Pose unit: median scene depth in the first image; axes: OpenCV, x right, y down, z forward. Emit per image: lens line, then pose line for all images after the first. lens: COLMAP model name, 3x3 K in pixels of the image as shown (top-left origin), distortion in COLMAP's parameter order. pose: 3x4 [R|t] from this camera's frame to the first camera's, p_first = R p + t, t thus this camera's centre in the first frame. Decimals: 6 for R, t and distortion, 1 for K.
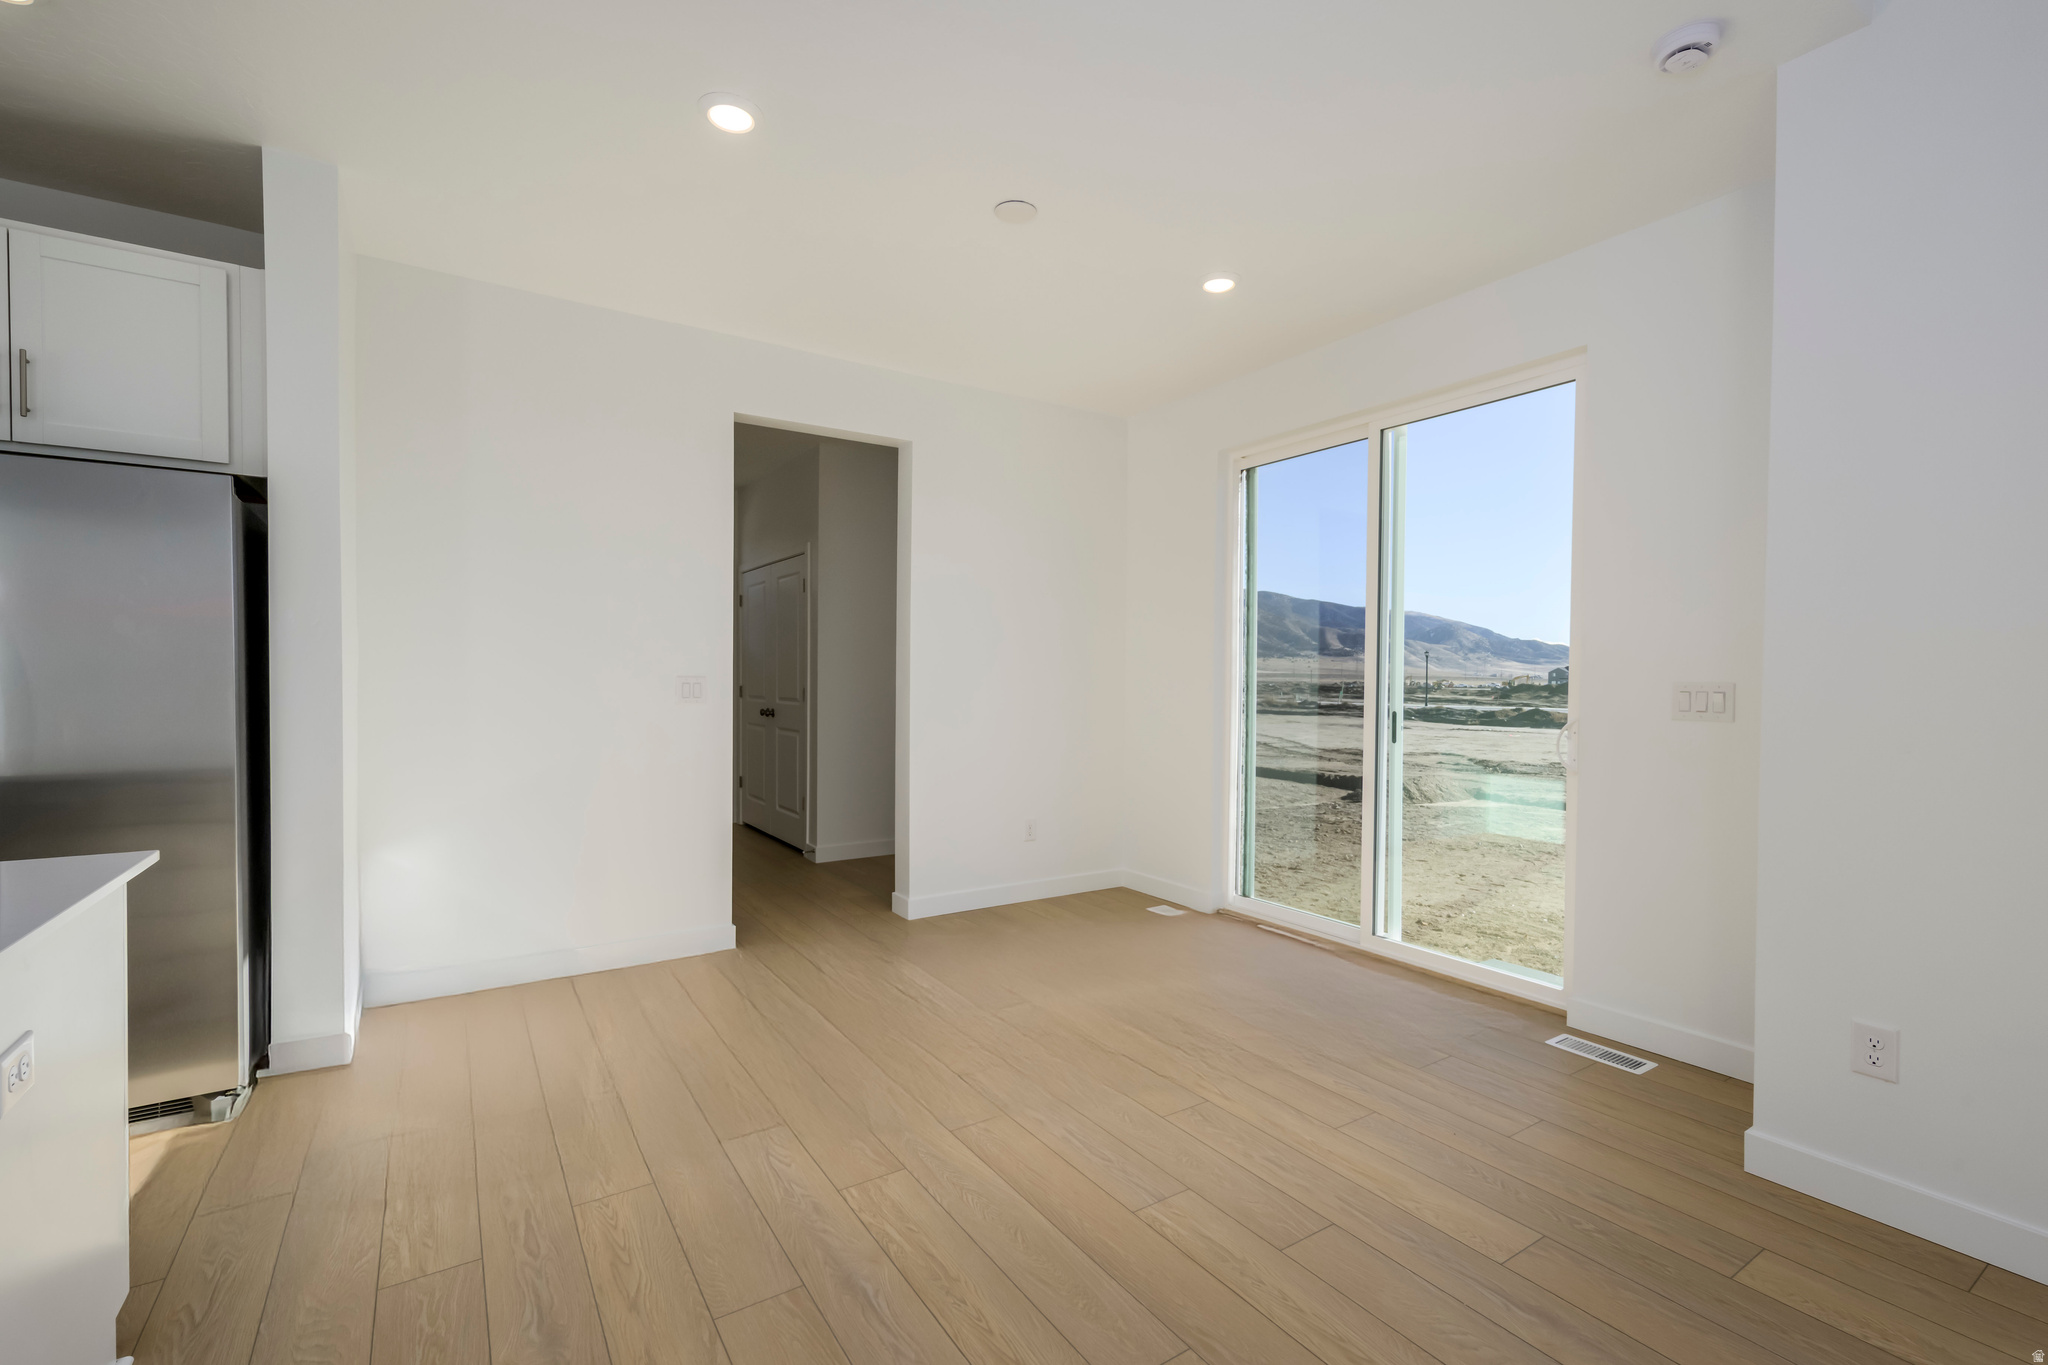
lens RADIAL K [[893.6, 0, 1019.2], [0, 893.6, 685.8], [0, 0, 1]] dist [-0.000220, -0.000391]
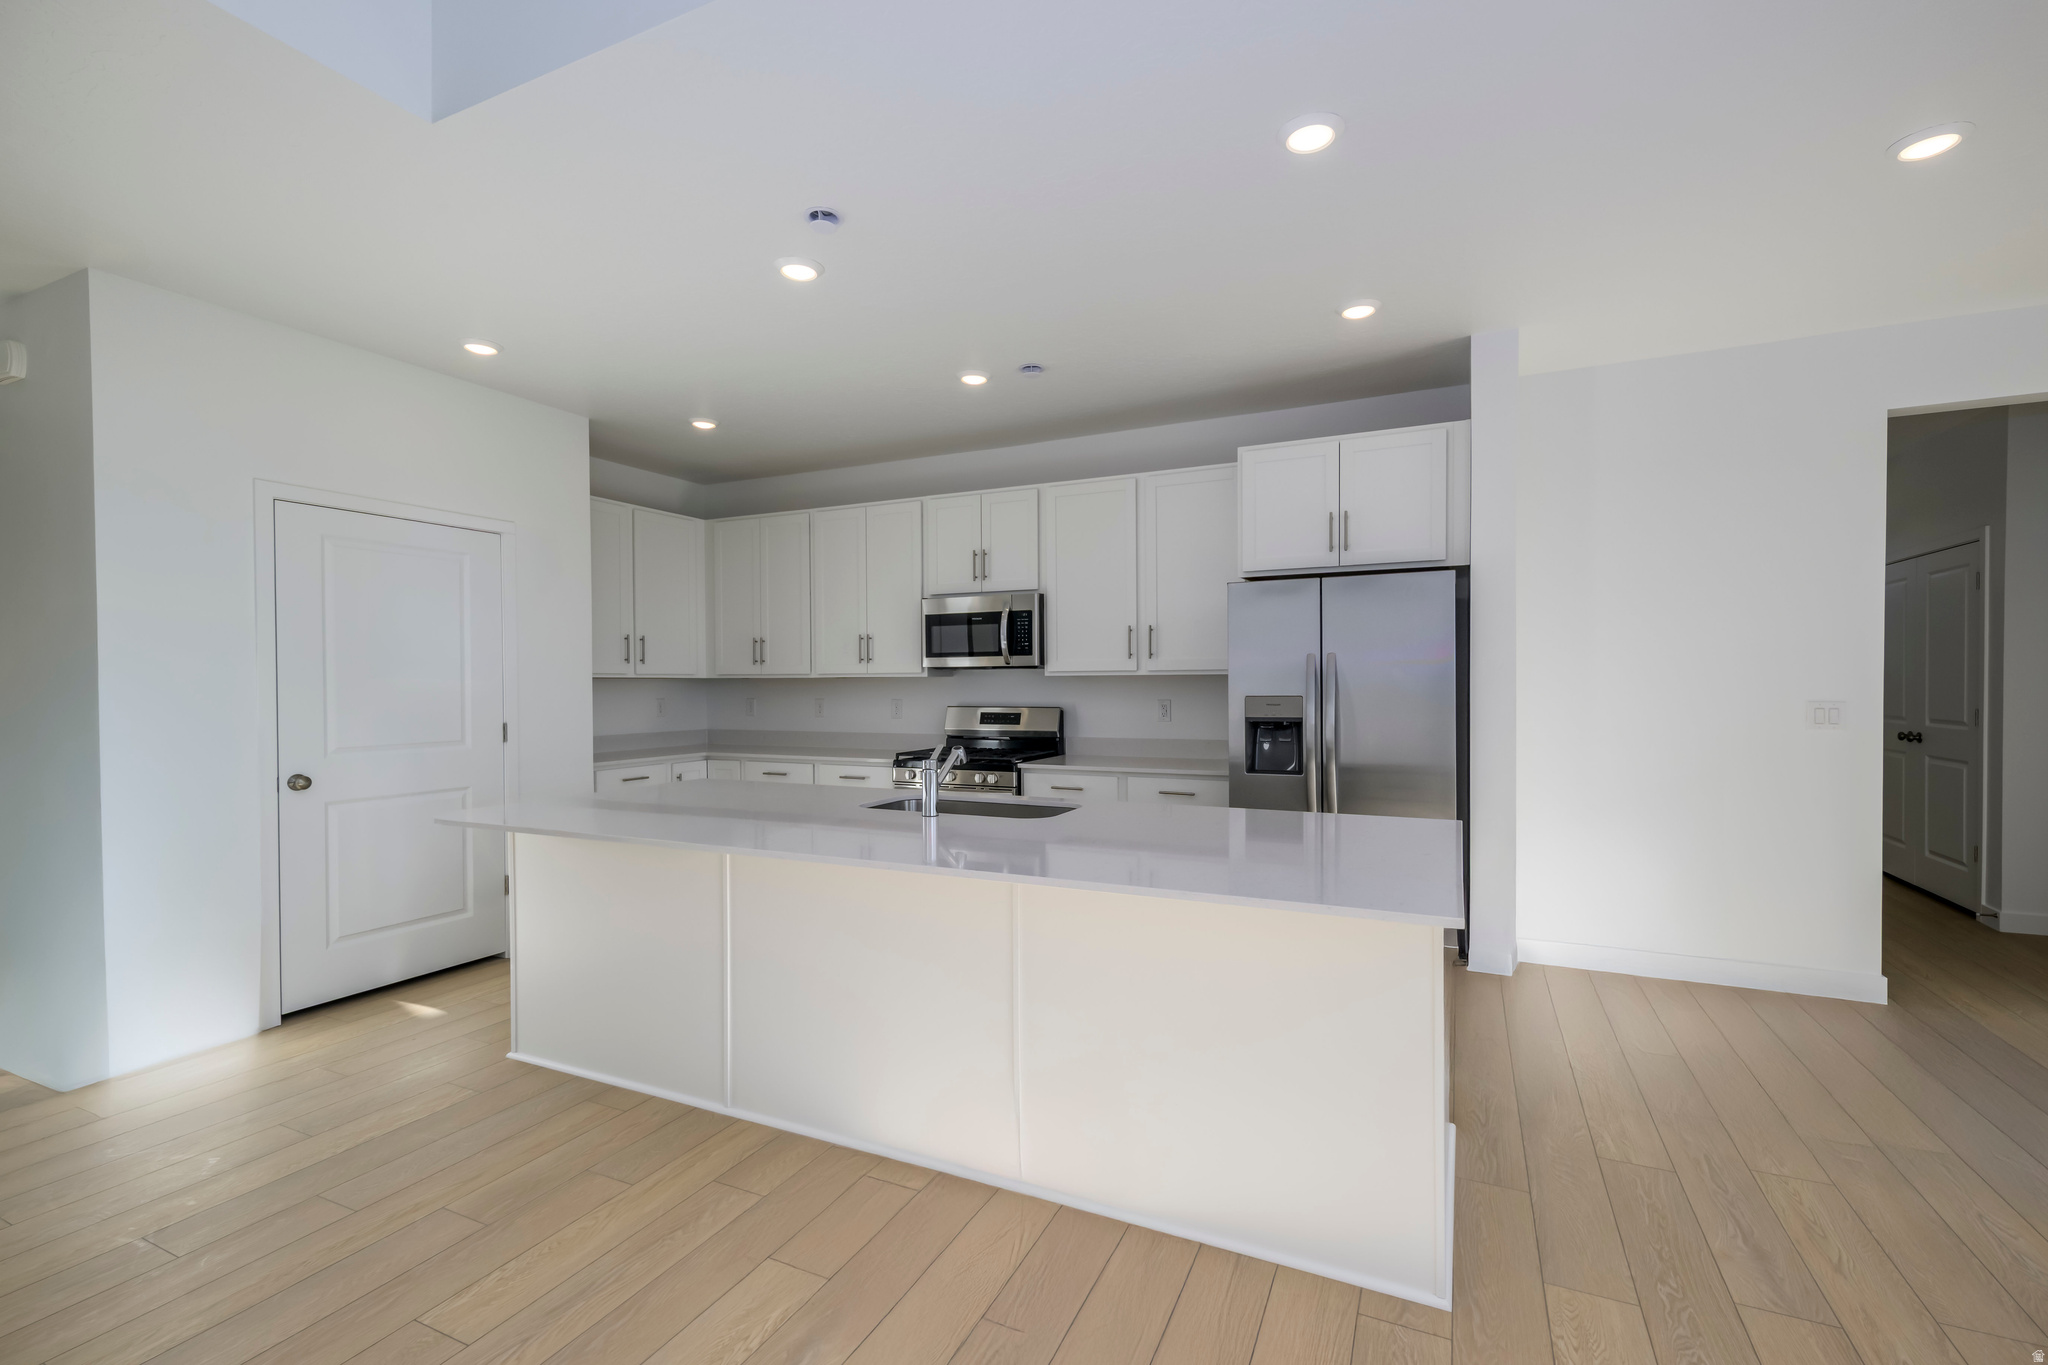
lens RADIAL K [[893.6, 0, 1020.8], [0, 893.6, 690.8], [0, 0, 1]] dist [-0.000220, -0.000391]
pose [[0.514365, 0.000529, -0.857571, 0.004737], [0.000119, 1.000000, 0.000688, -0.021451], [0.857571, -0.000456, 0.514365, -0.210910]]
